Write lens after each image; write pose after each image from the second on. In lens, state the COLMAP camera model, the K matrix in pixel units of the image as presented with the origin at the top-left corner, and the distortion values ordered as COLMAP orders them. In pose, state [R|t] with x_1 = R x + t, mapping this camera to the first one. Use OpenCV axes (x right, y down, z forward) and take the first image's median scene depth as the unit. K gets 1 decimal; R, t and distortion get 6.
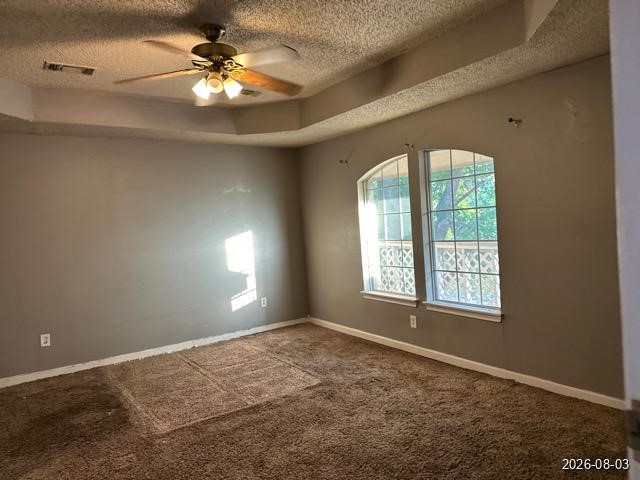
lens RADIAL K [[448.4, 0, 317.3], [0, 448.4, 237.2], [0, 0, 1]] dist [0.041013, -0.038131]
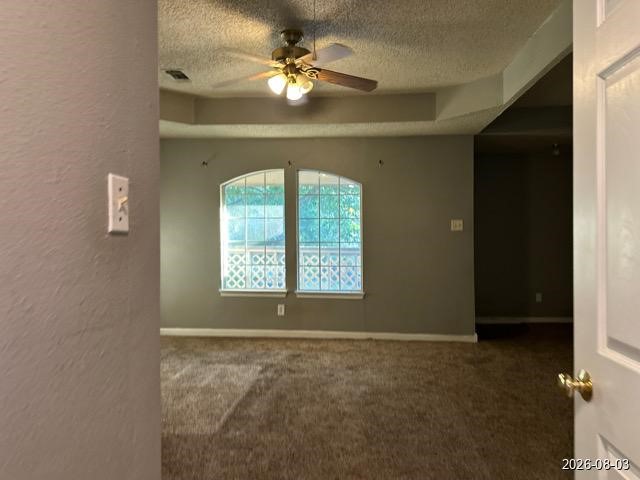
lens RADIAL K [[448.4, 0, 316.8], [0, 448.4, 240.9], [0, 0, 1]] dist [0.041013, -0.038131]
pose [[0.638055, 0.042179, 0.768835, -0.663907], [-0.012281, 0.998929, -0.044610, 0.058502], [-0.769893, 0.019022, 0.637890, 0.173296]]
